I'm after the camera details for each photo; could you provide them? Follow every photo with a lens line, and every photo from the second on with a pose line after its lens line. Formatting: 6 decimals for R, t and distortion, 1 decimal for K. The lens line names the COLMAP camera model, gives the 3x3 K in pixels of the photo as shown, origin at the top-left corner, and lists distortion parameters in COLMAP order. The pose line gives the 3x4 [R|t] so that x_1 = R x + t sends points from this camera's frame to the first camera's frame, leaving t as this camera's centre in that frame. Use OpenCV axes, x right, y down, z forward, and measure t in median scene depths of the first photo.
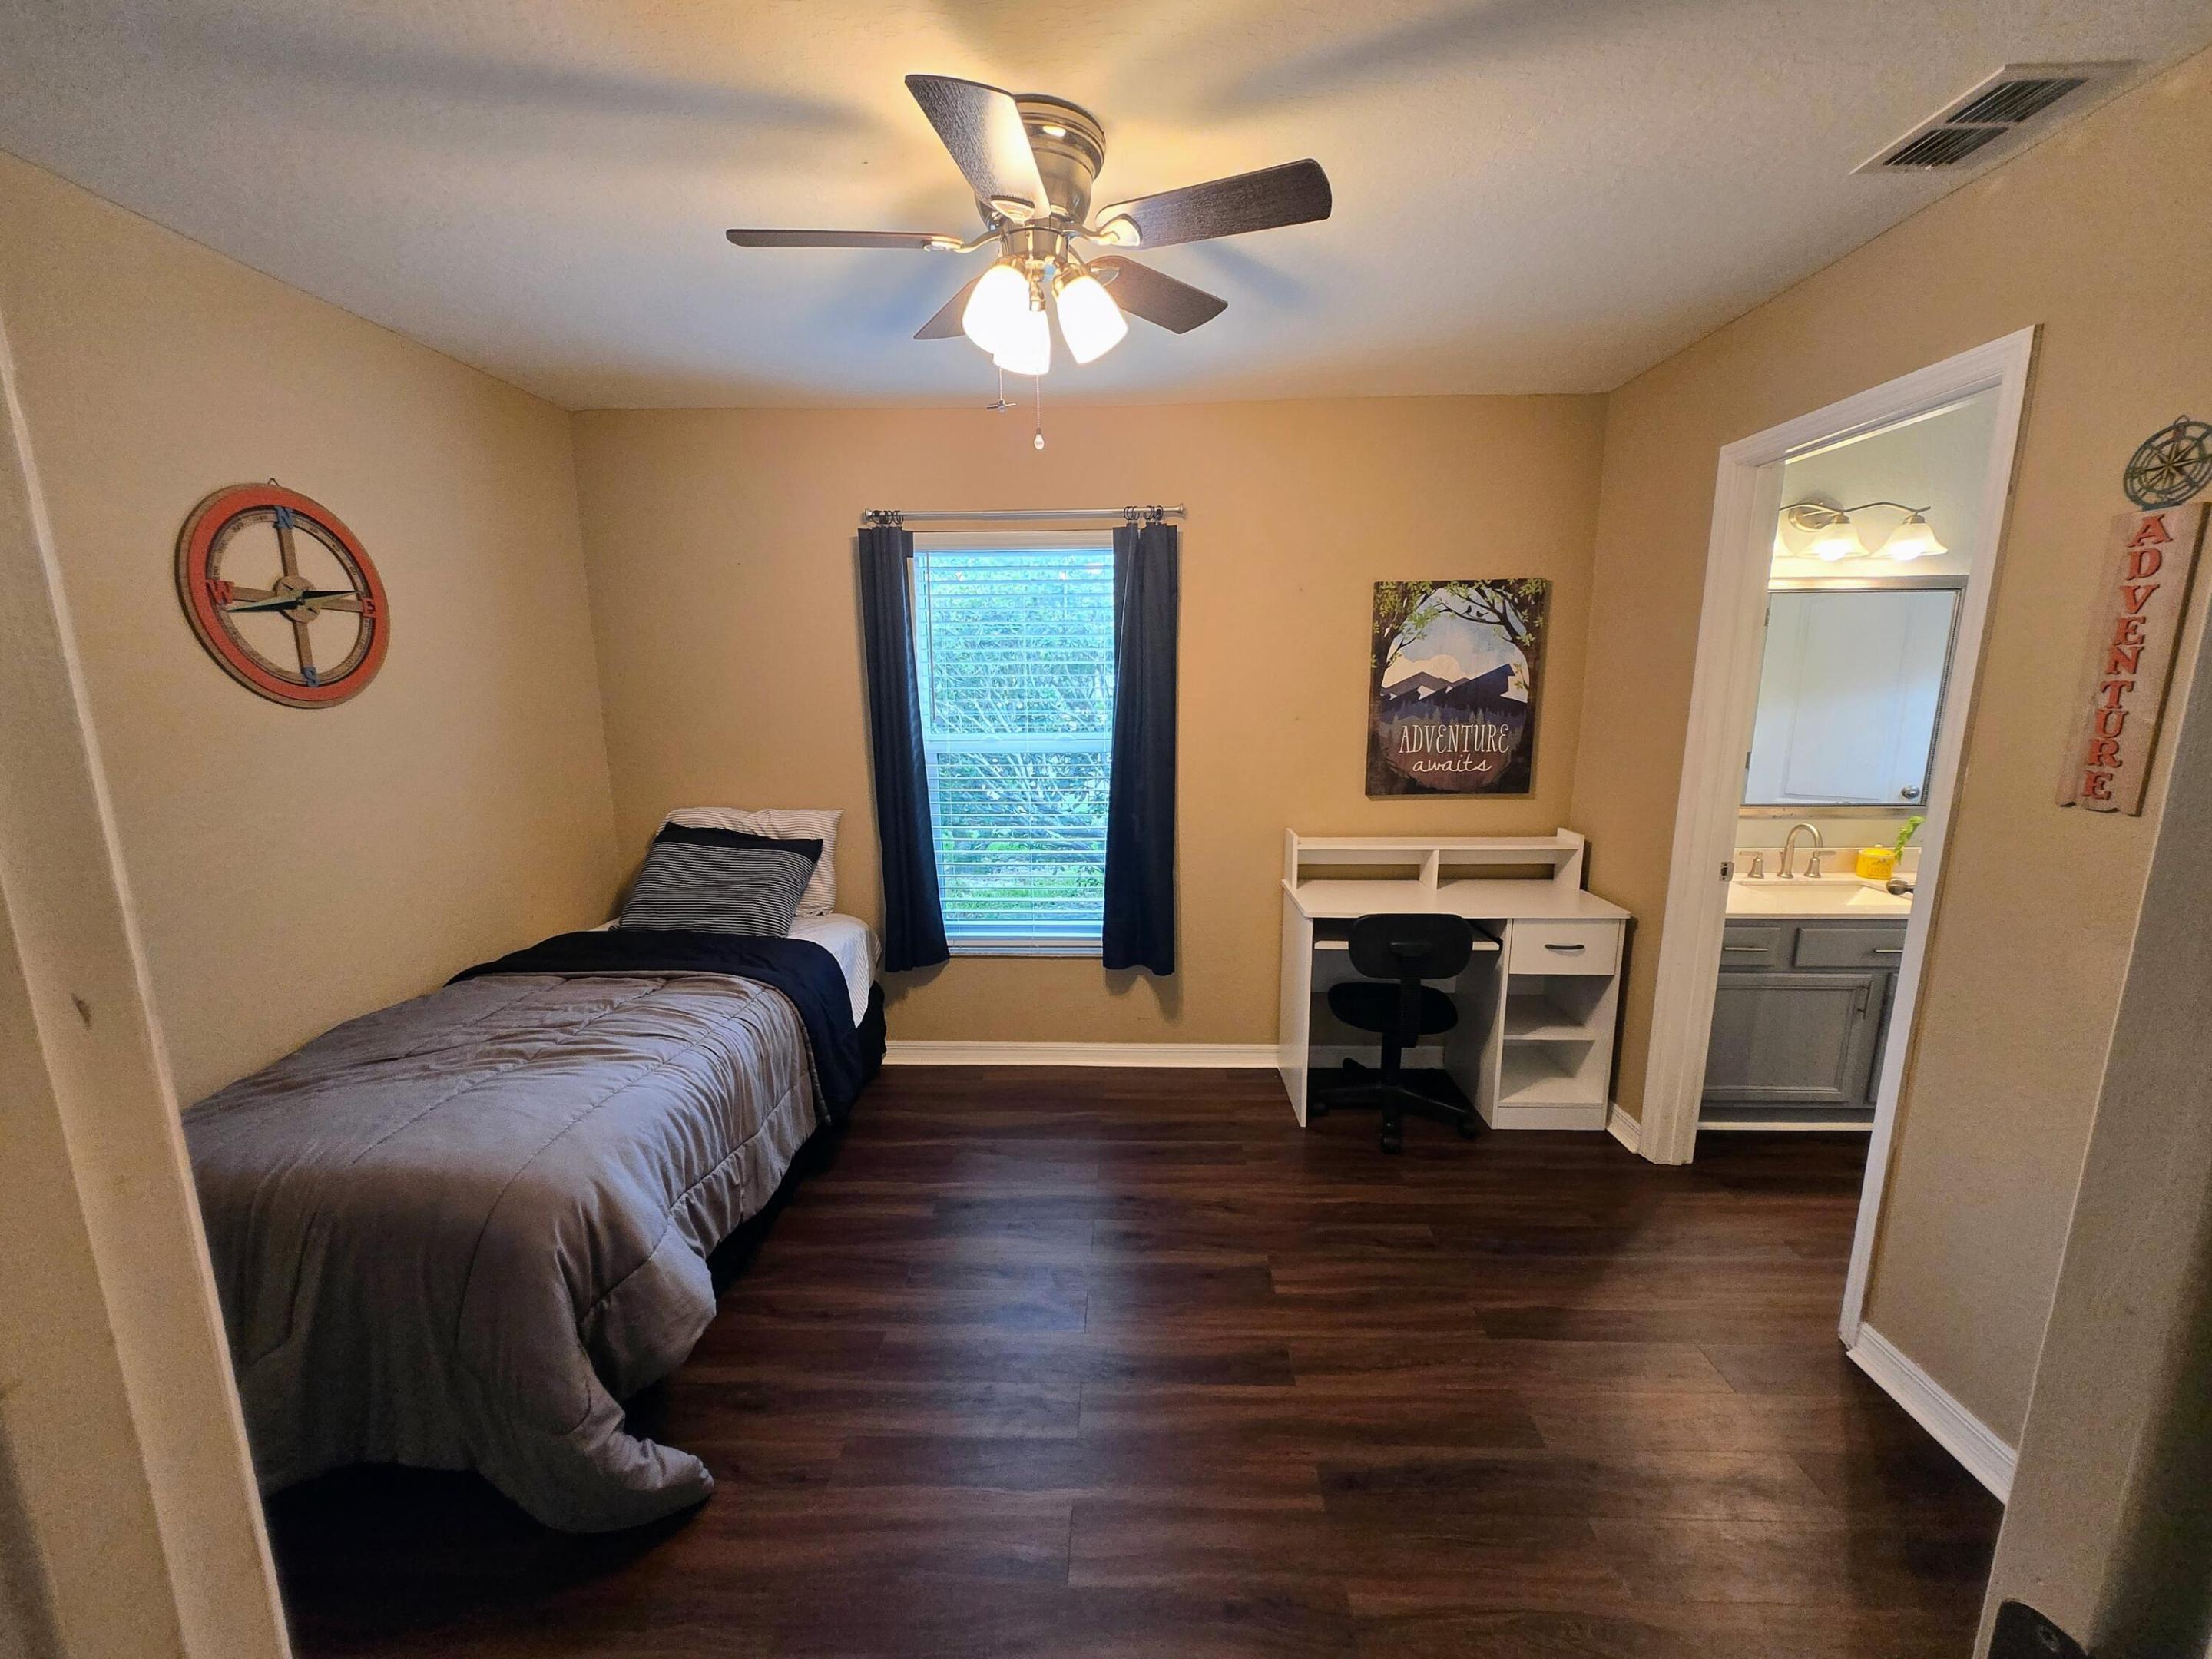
lens RADIAL K [[854.1, 0, 1103.4], [0, 854.1, 845.2], [0, 0, 1]] dist [0.006563, -0.000746]
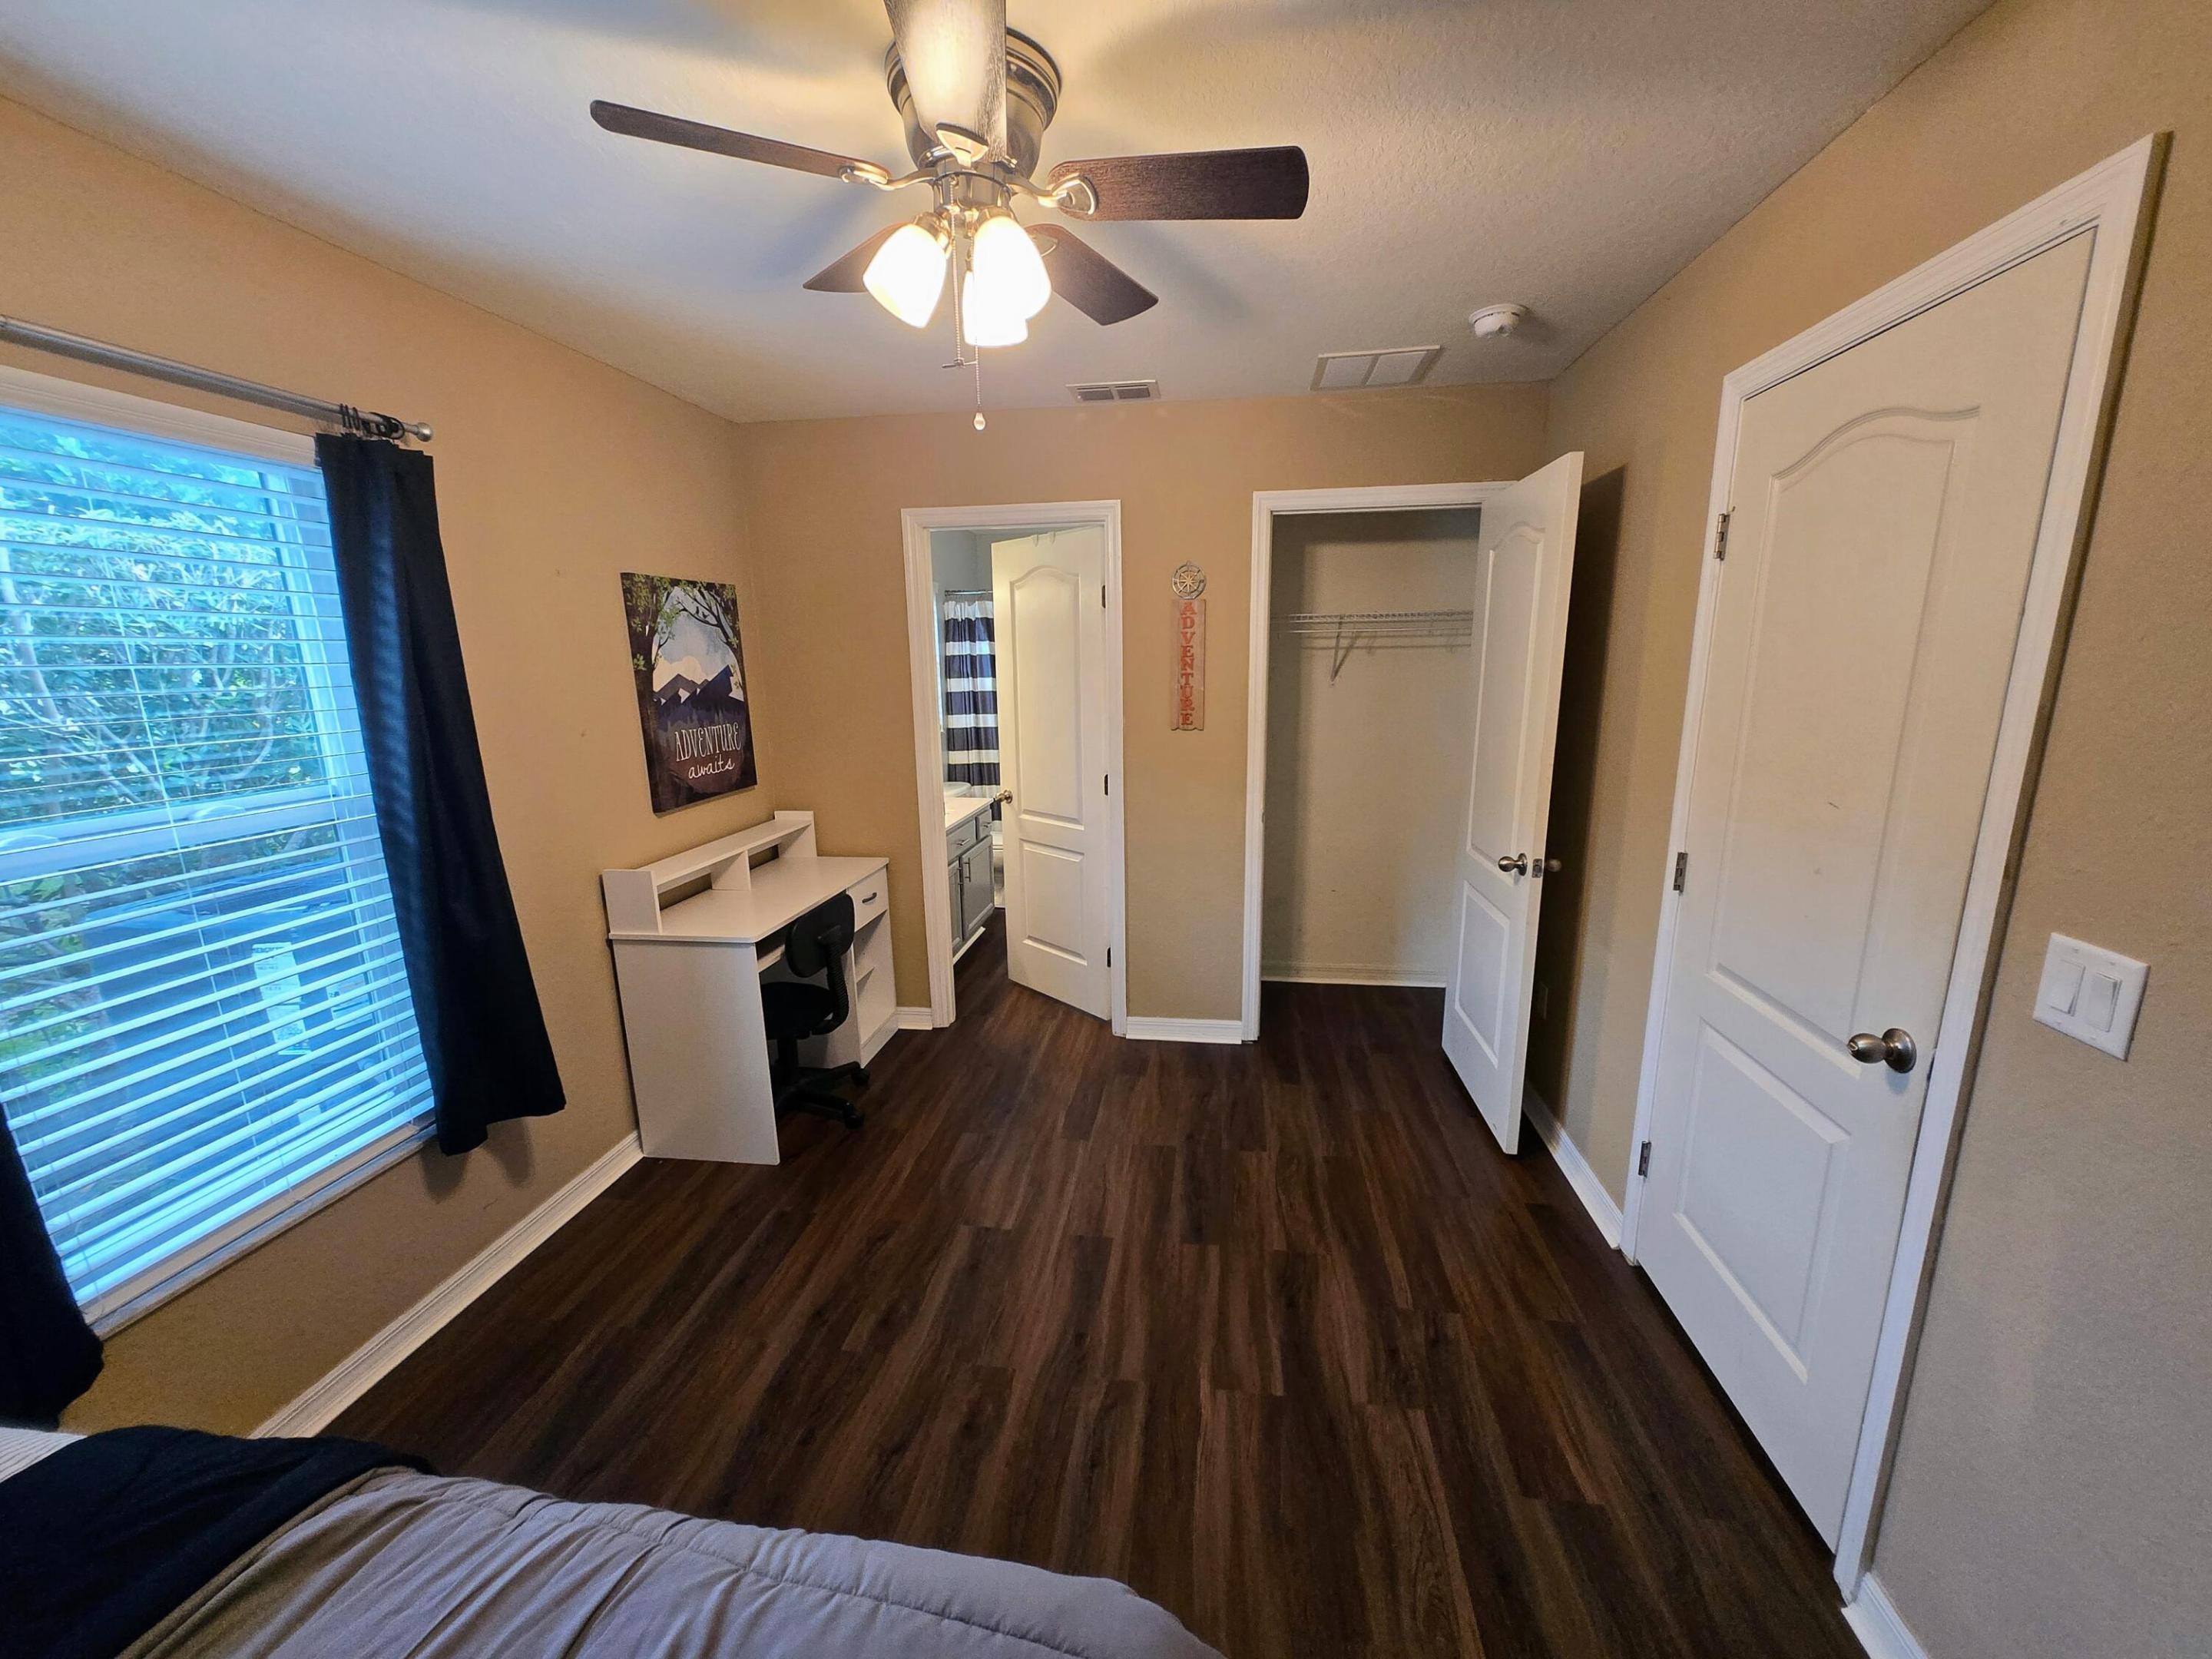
lens RADIAL K [[854.1, 0, 1103.4], [0, 854.1, 845.2], [0, 0, 1]] dist [0.006563, -0.000746]
pose [[0.123639, -0.208554, 0.970164, -0.531414], [0.206337, 0.961700, 0.180439, -0.094880], [-0.970638, 0.177871, 0.161936, 0.427563]]
